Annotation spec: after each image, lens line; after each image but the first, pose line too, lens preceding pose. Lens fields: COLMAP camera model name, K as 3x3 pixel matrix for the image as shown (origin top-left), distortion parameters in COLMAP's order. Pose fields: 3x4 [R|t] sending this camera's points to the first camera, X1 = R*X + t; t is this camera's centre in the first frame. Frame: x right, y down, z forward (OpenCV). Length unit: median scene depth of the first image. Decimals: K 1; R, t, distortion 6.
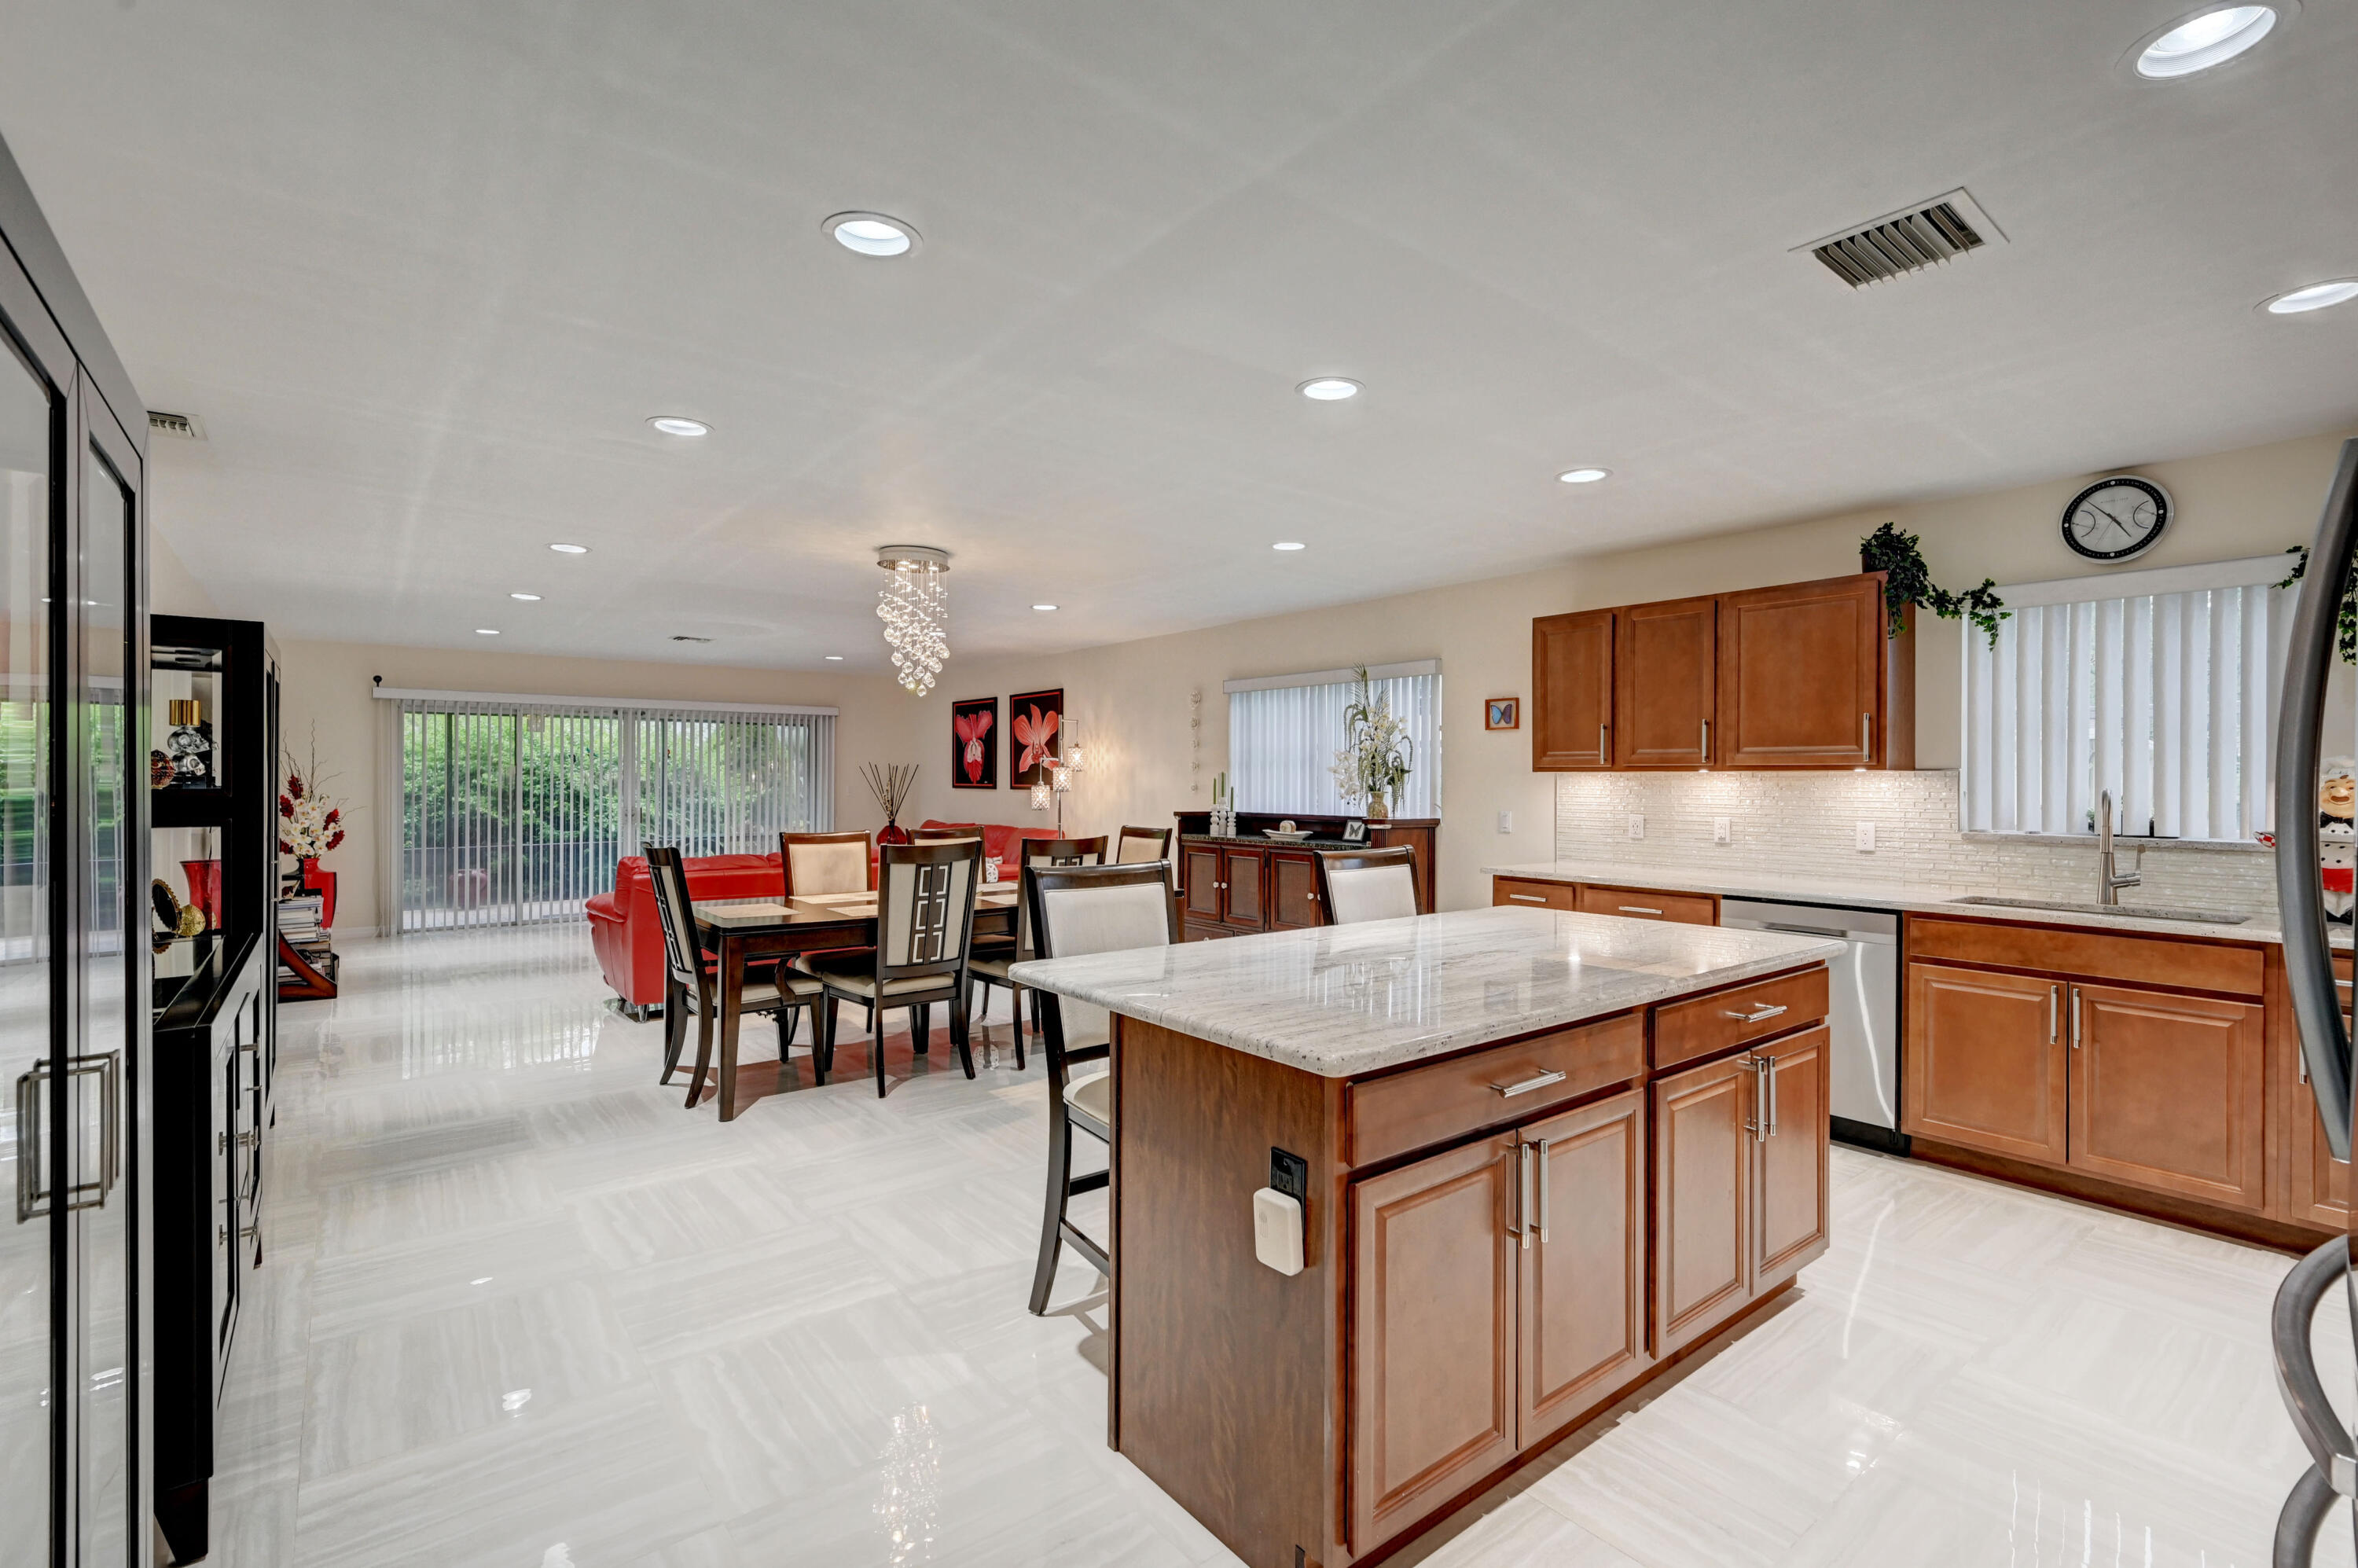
lens RADIAL K [[1086.7, 0, 1149.5], [0, 1086.7, 782.1], [0, 0, 1]] dist [0.015550, 0.000118]
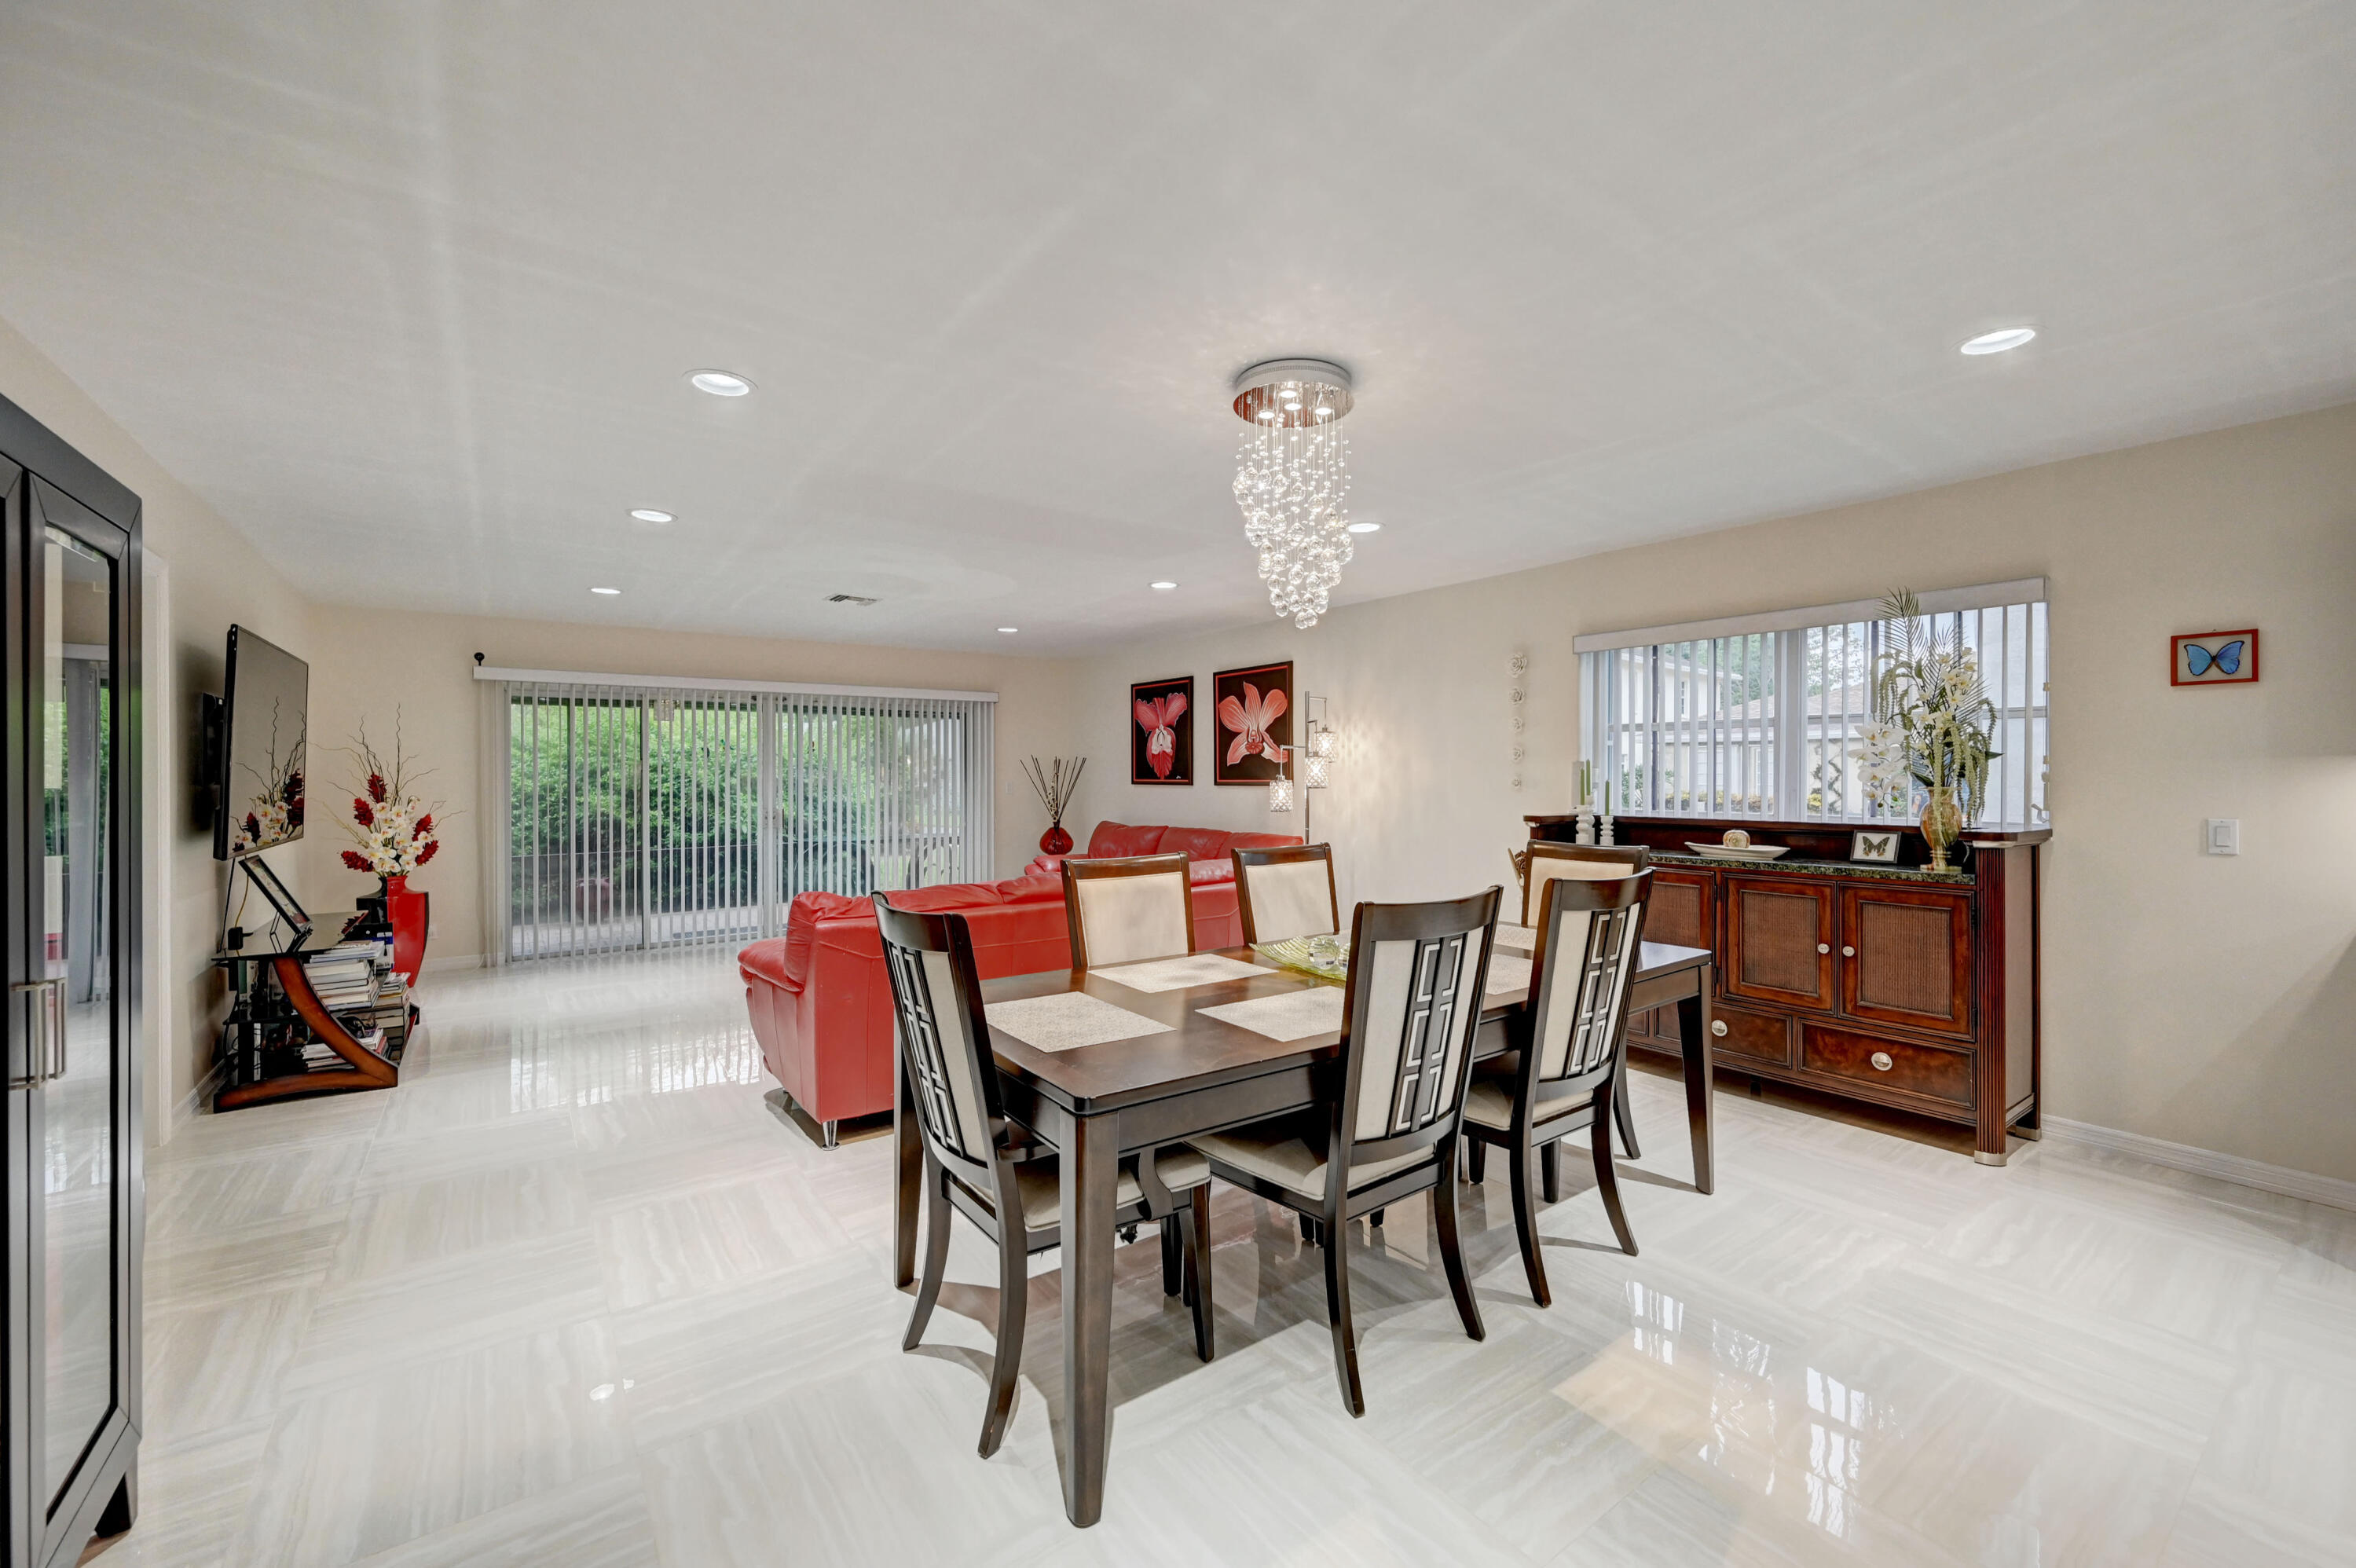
lens RADIAL K [[981.4, 0, 1149.0], [0, 981.4, 784.2], [0, 0, 1]] dist [0.007003, -0.000022]
pose [[0.998667, -0.005393, -0.051335, -0.170785], [0.005747, 0.999961, 0.006764, 0.000270], [0.051297, -0.007050, 0.998659, 0.298634]]
